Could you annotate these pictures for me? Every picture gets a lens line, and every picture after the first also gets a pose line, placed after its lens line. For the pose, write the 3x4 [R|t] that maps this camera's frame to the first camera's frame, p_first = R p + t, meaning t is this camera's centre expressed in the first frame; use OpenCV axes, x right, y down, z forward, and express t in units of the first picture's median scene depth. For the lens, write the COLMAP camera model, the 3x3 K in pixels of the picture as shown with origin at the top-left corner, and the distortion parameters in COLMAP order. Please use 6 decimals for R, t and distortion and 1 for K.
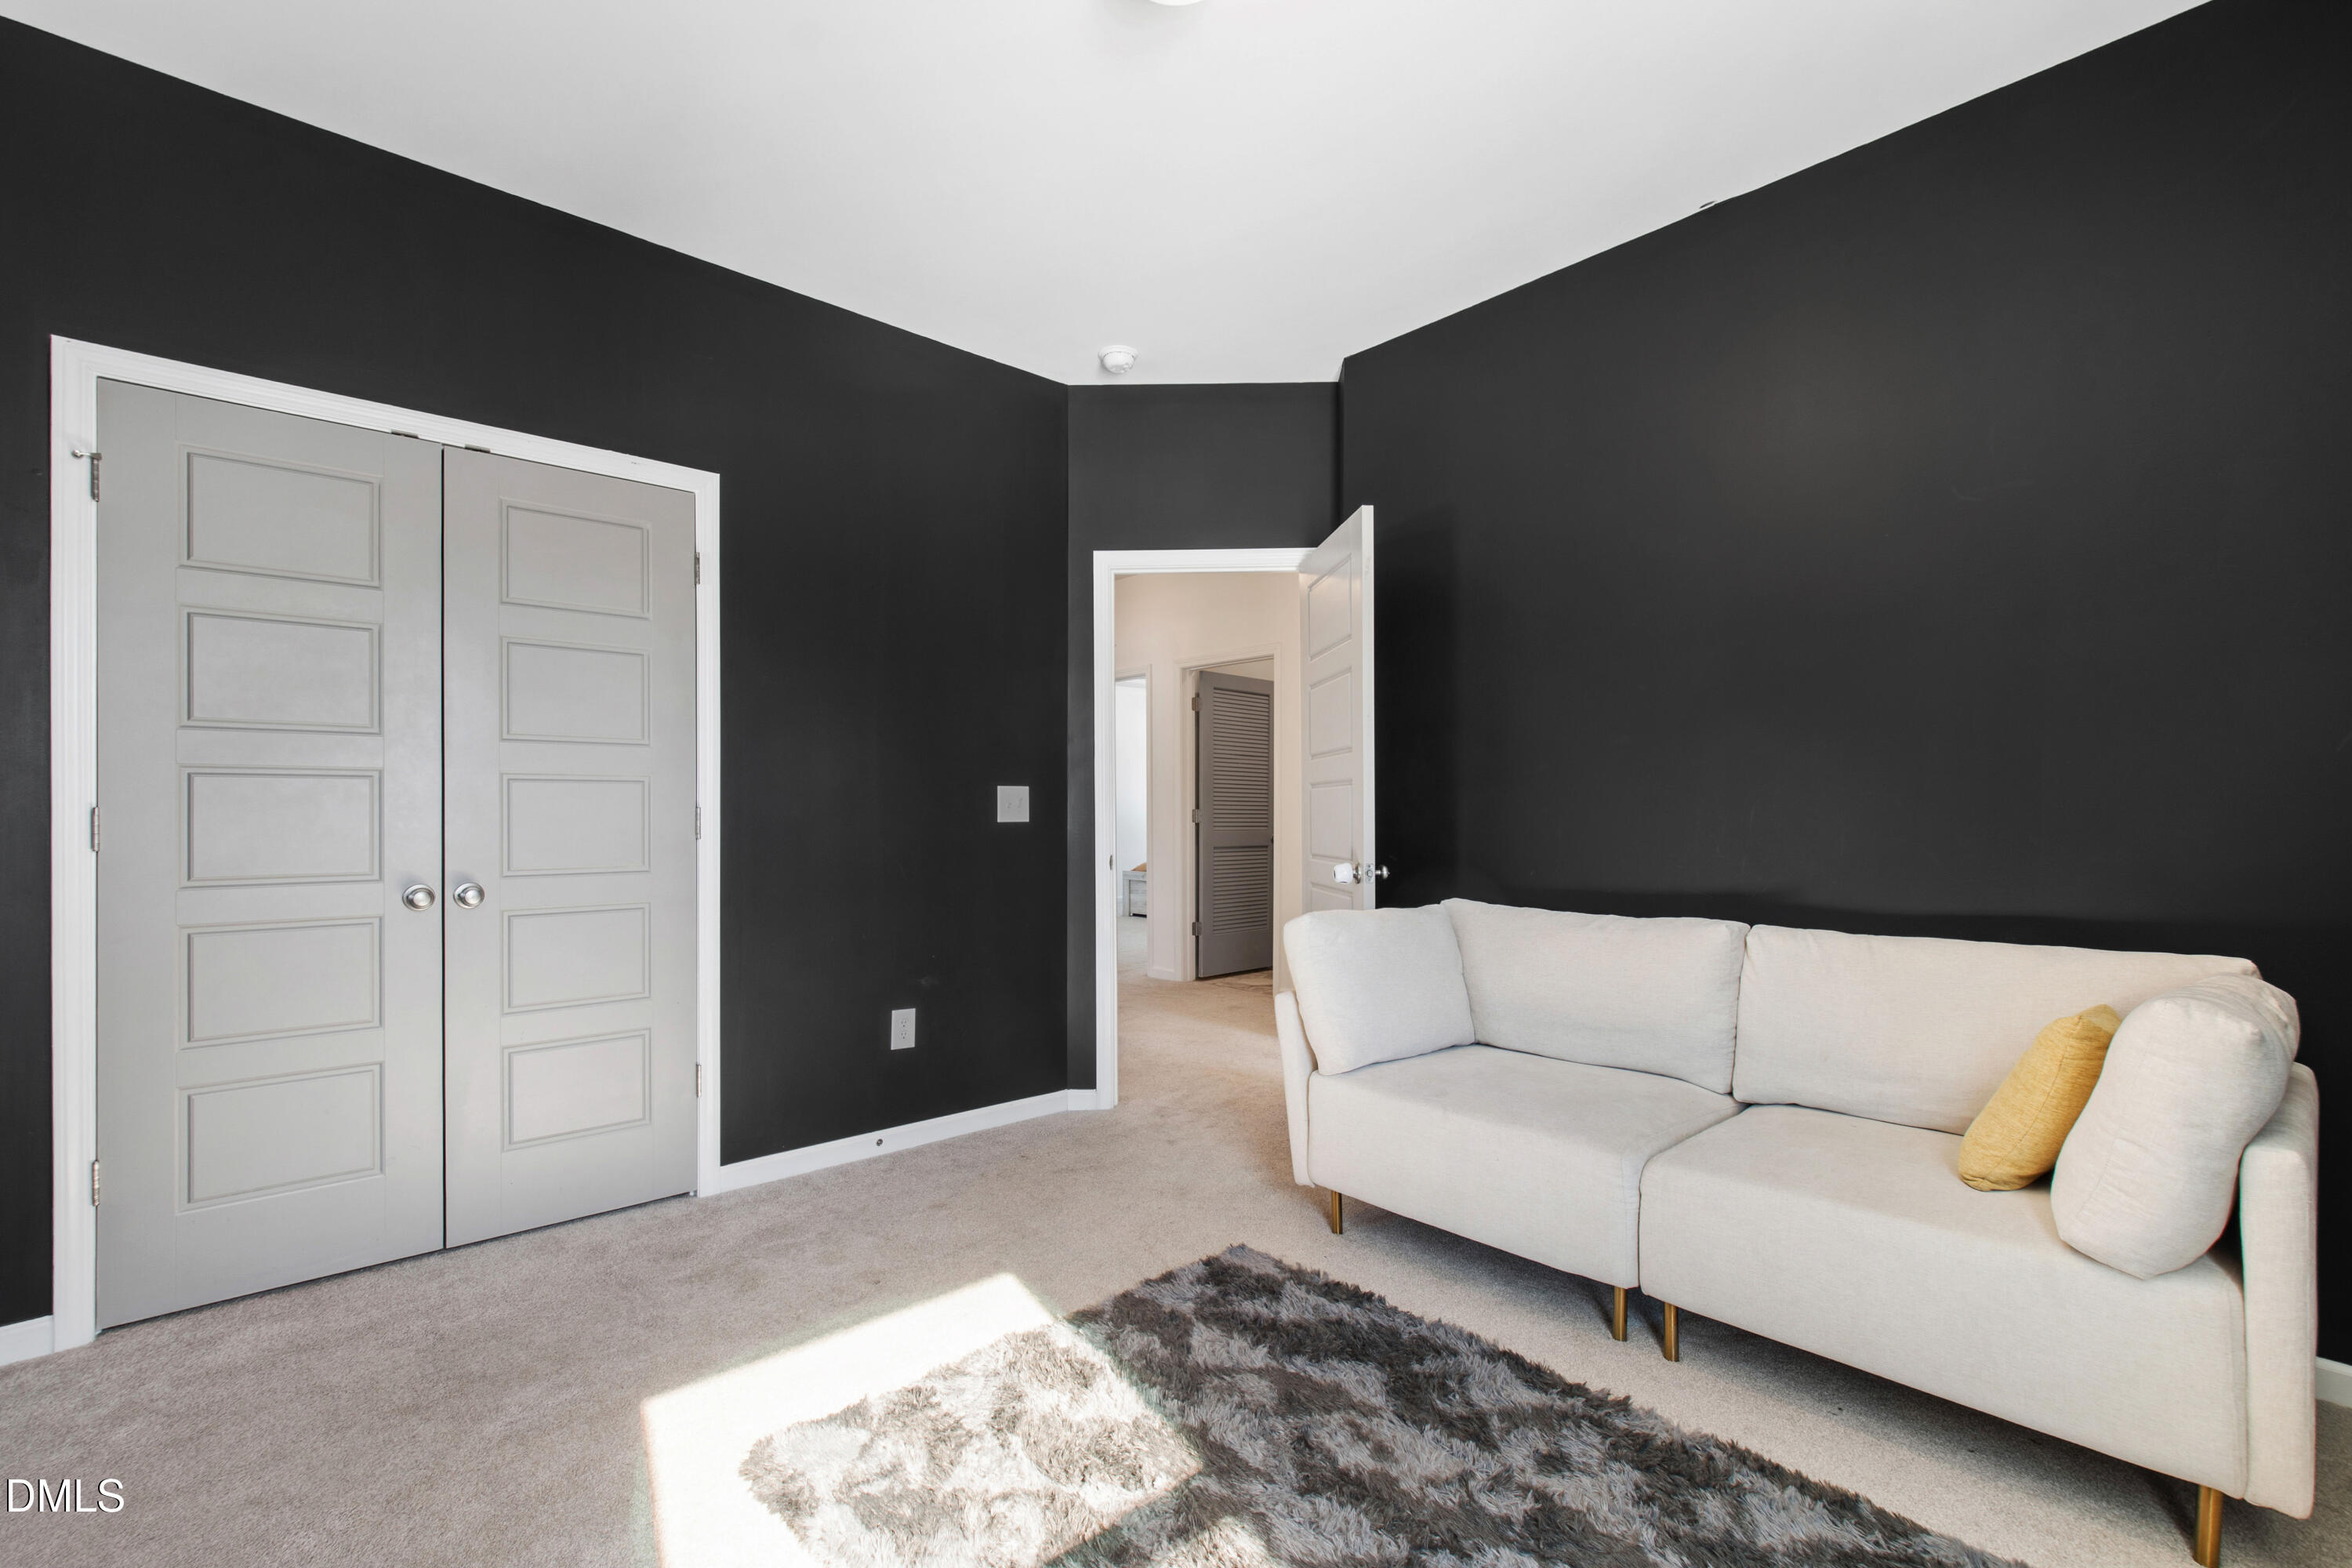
lens RADIAL K [[1042.9, 0, 1194.2], [0, 1042.9, 803.5], [0, 0, 1]] dist [-0.005067, 0.002512]
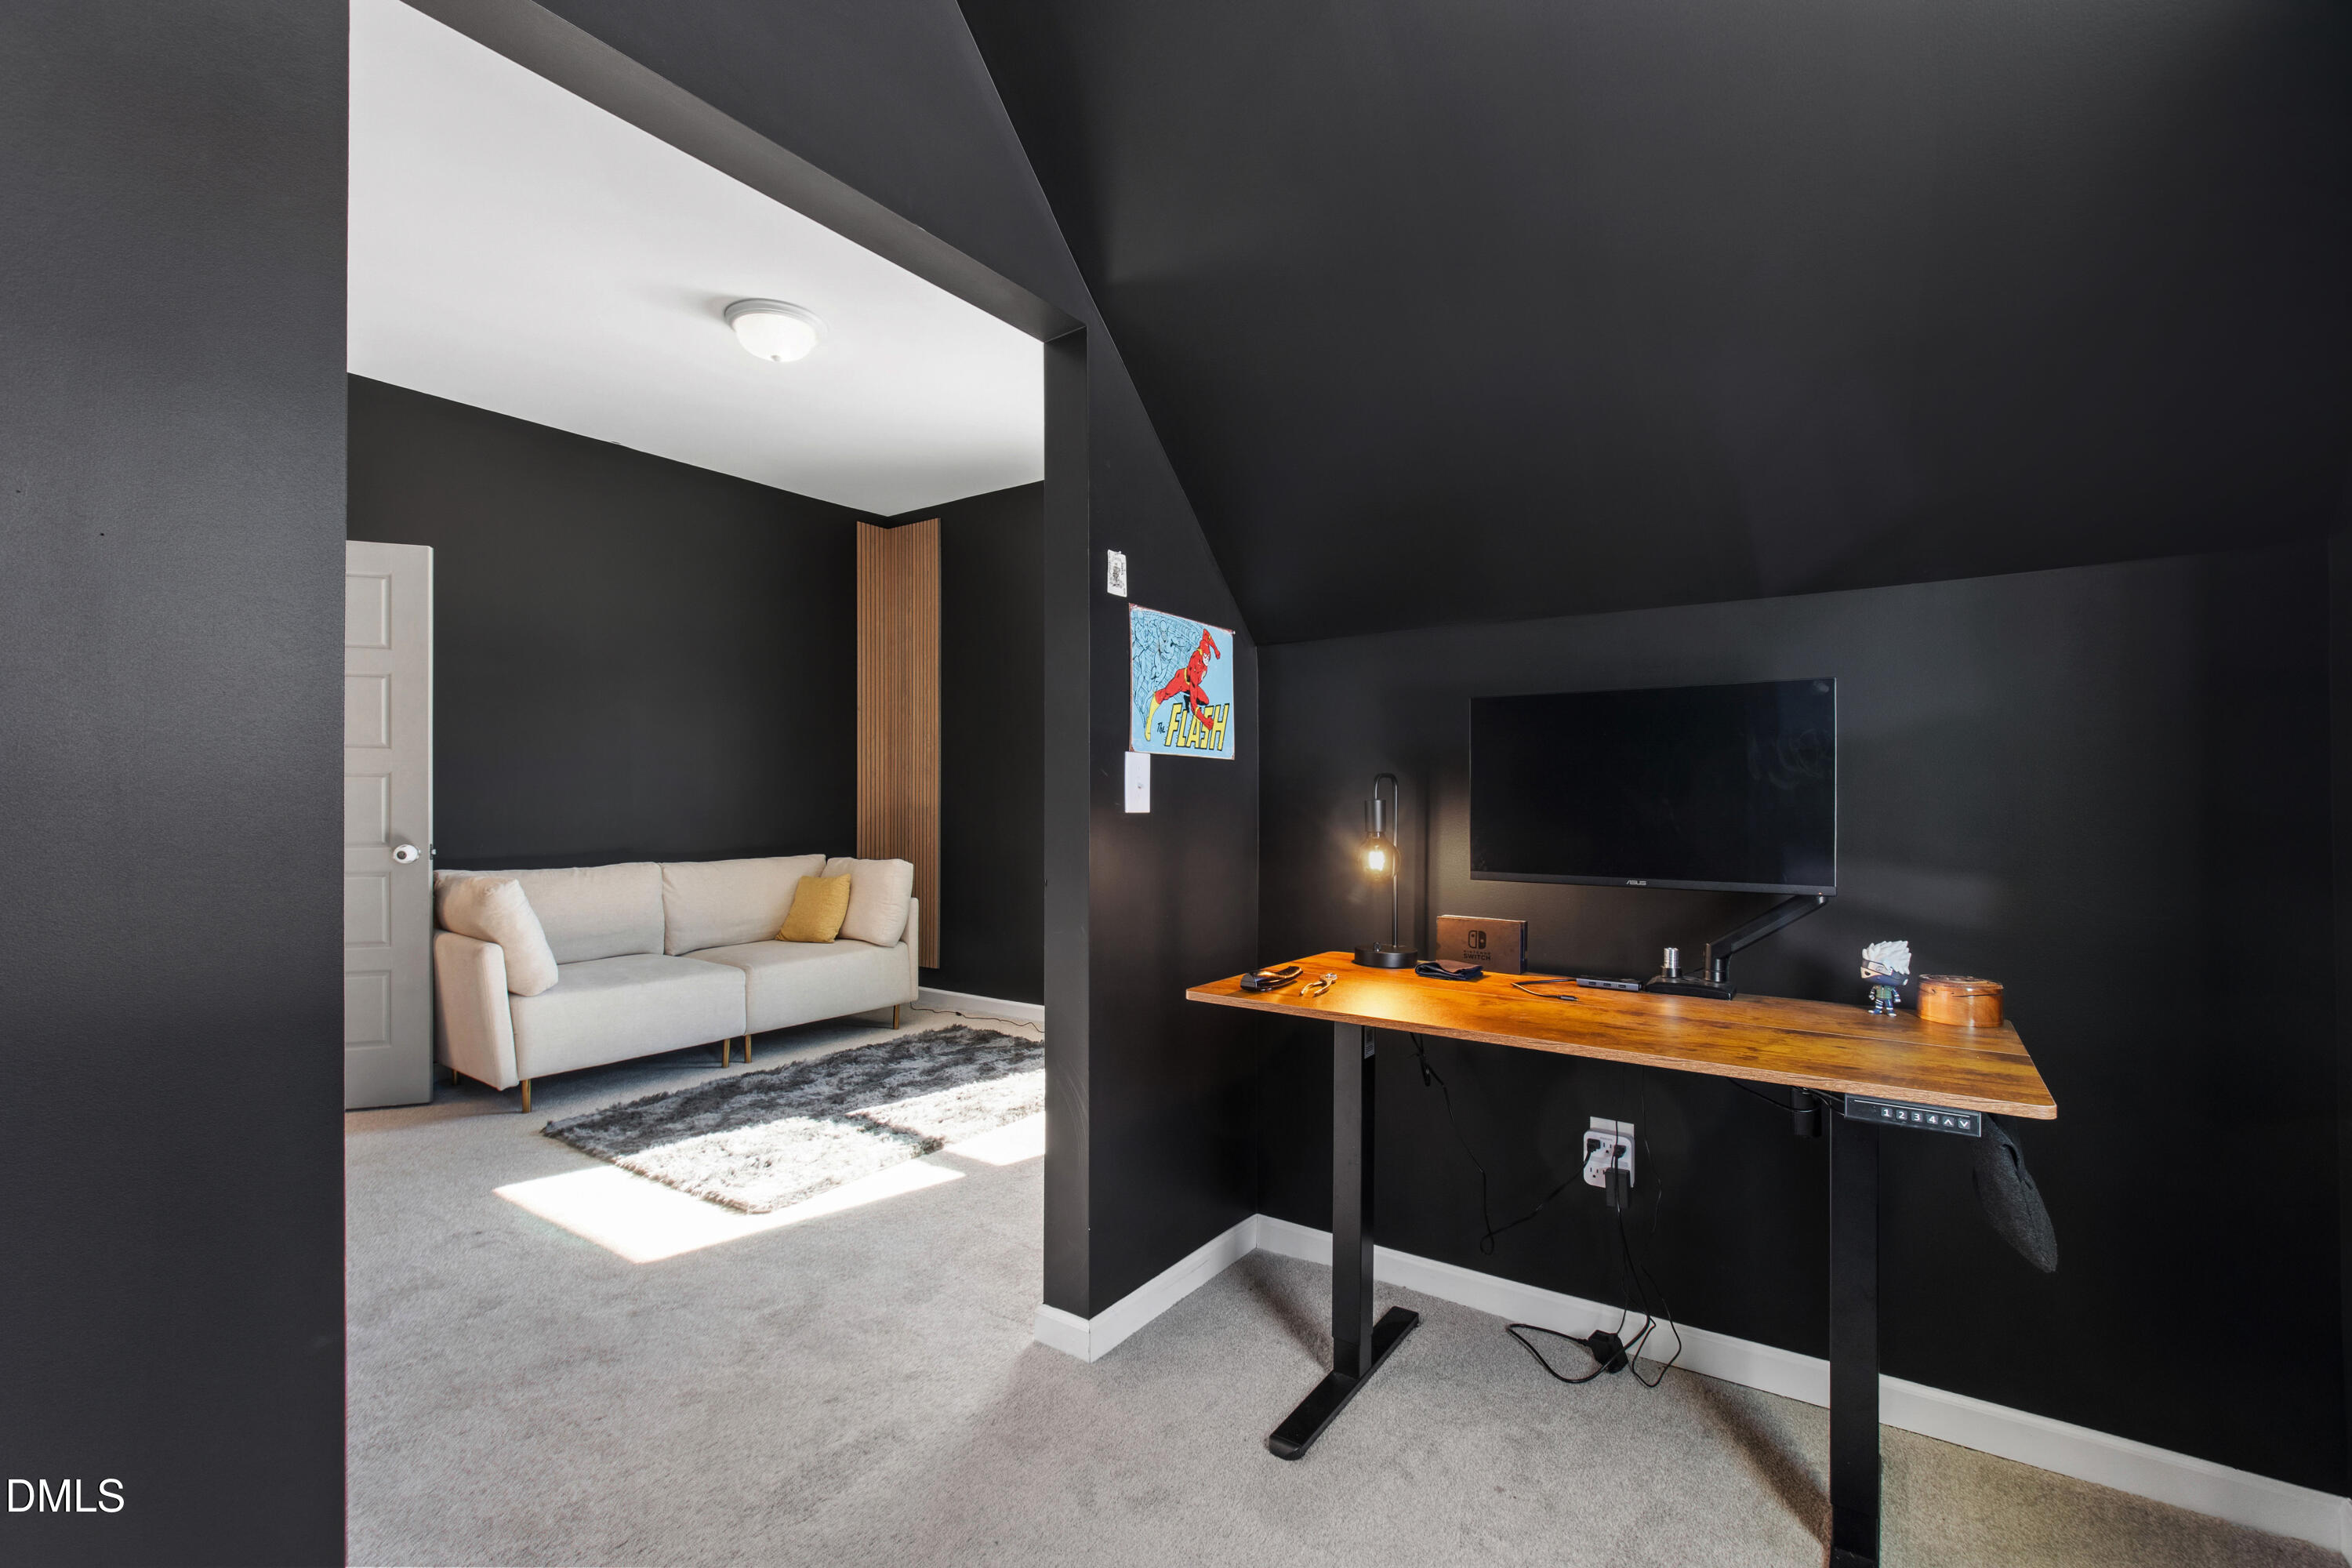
lens RADIAL K [[1042.9, 0, 1183.7], [0, 1042.9, 793.6], [0, 0, 1]] dist [-0.005067, 0.002512]
pose [[-0.217271, 0.005859, 0.976094, -1.720166], [-0.010646, 0.999908, -0.008371, -0.001088], [-0.976053, -0.012210, -0.217189, 0.583490]]
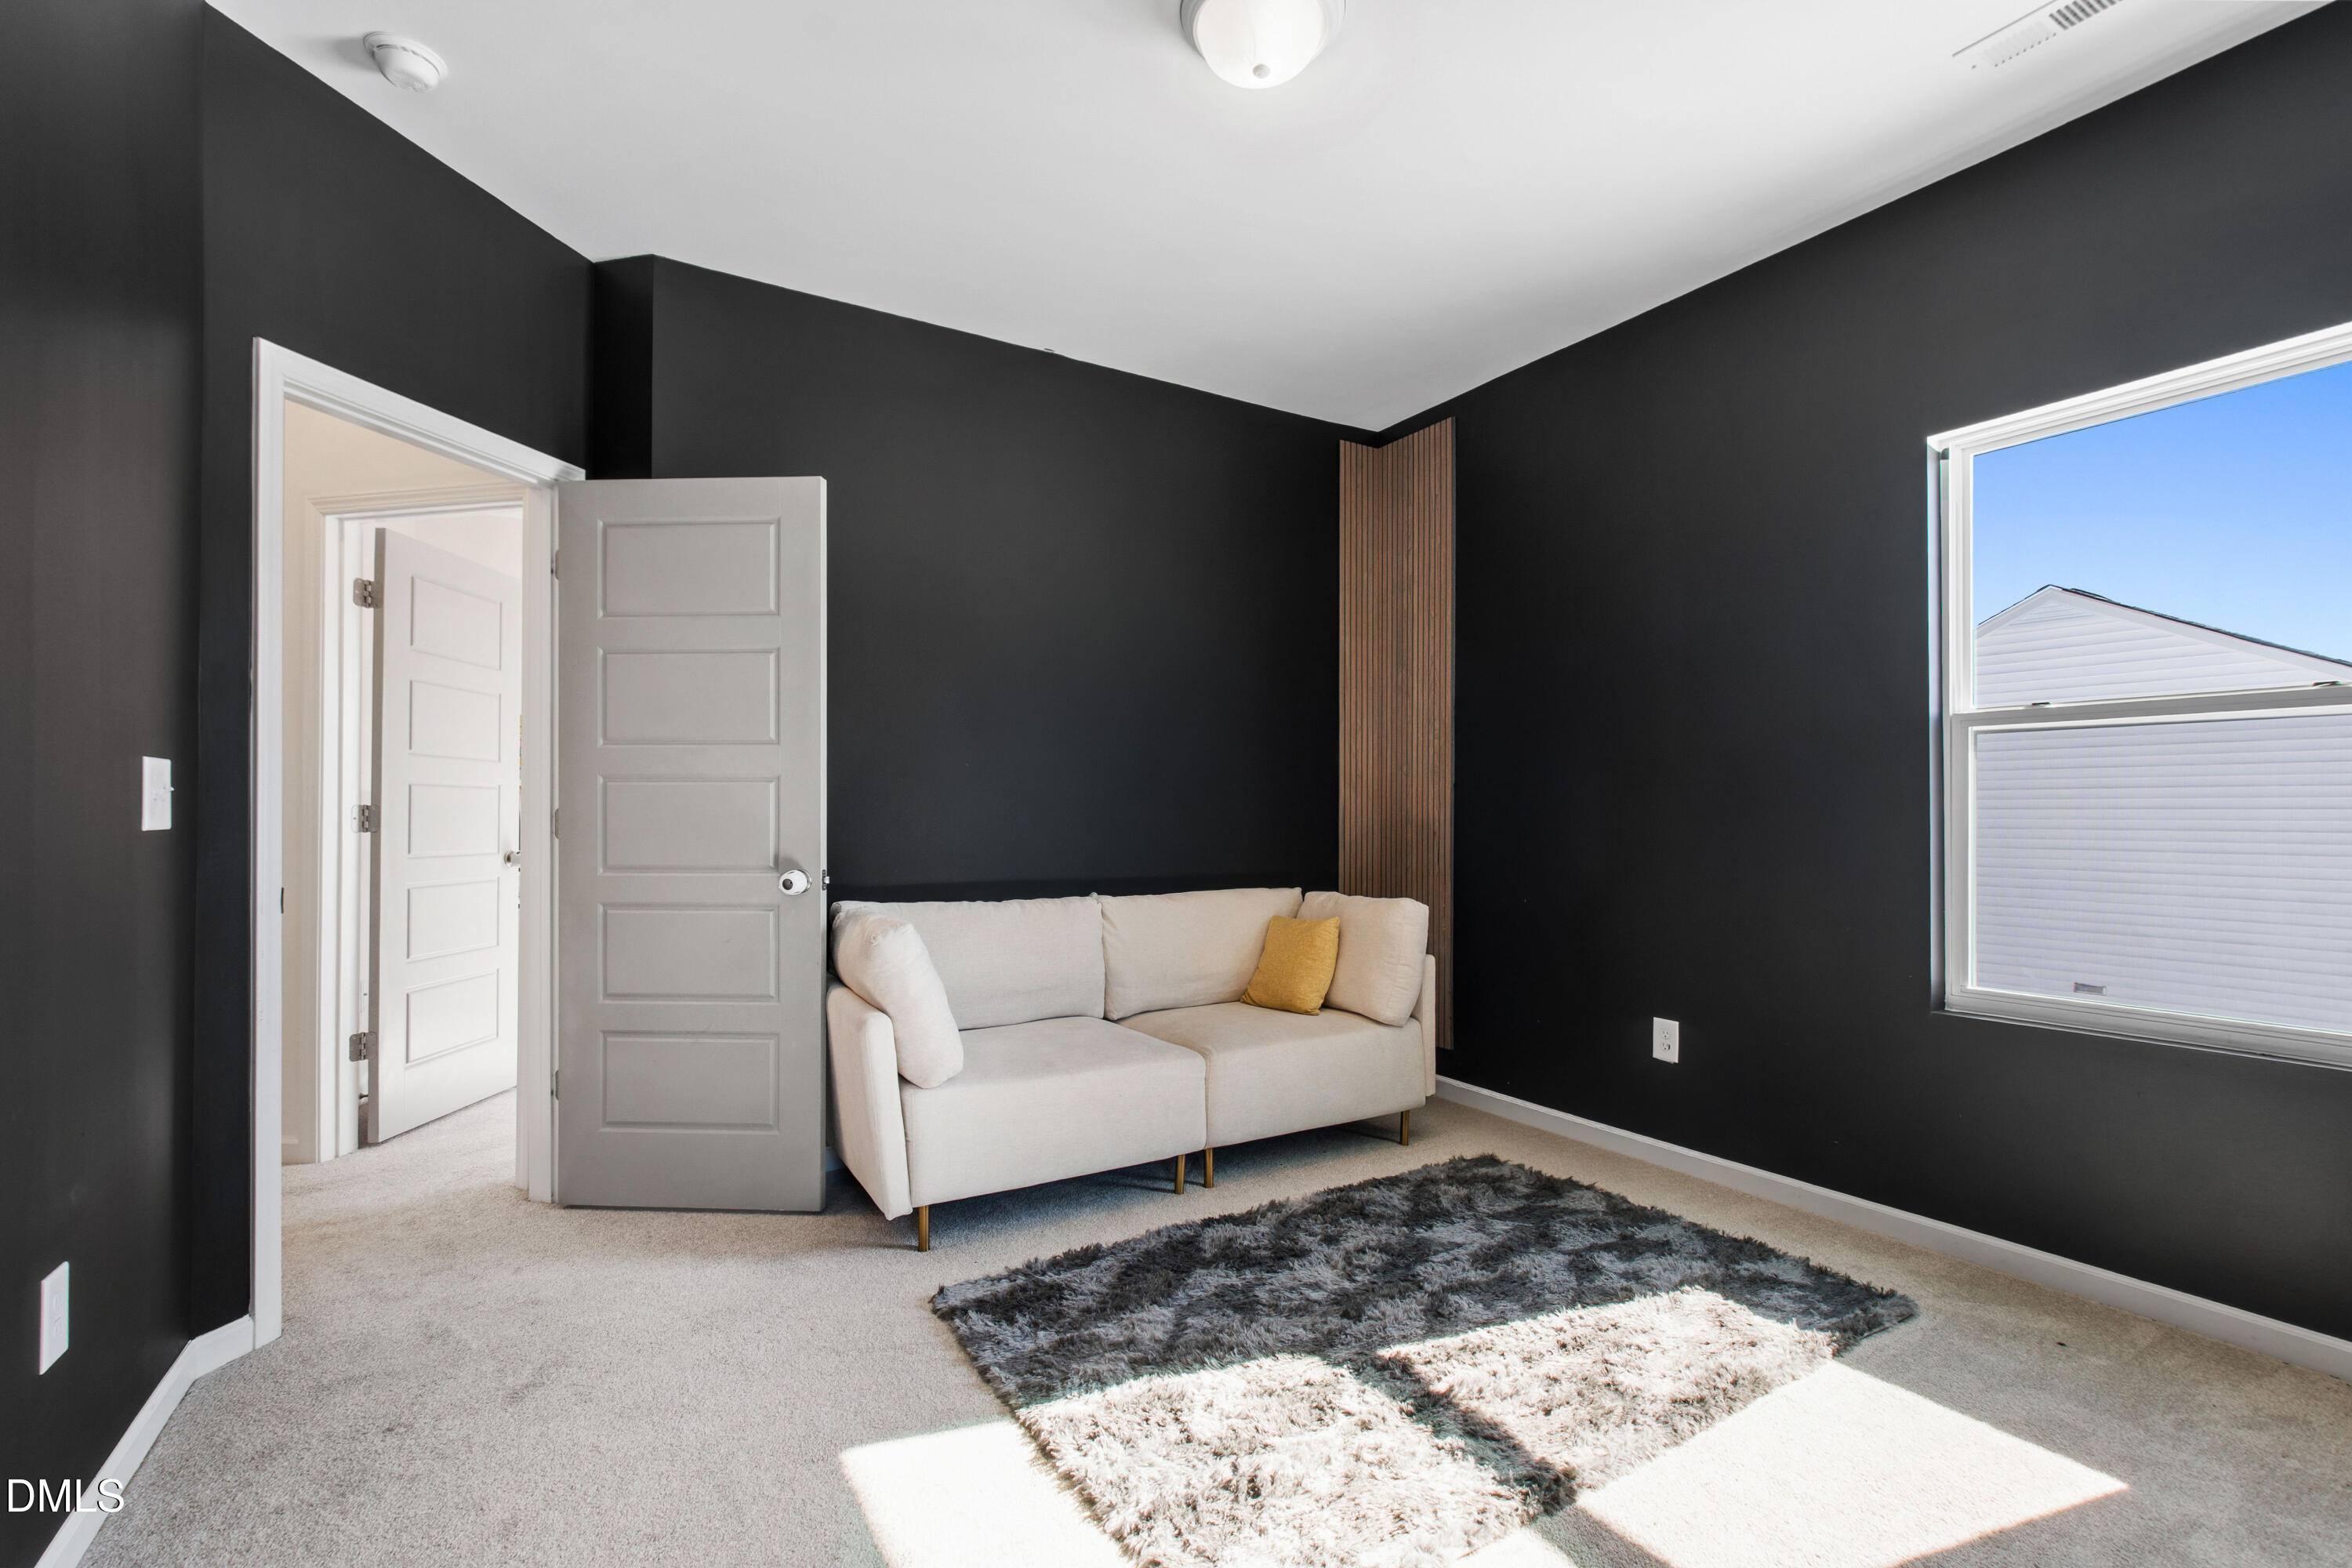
lens RADIAL K [[1042.9, 0, 1170.5], [0, 1042.9, 812.3], [0, 0, 1]] dist [-0.005067, 0.002512]
pose [[0.199083, 0.001393, 0.979982, -0.960934], [-0.012456, 0.999922, 0.001109, 0.002122], [-0.979903, -0.012427, 0.199085, 0.737946]]
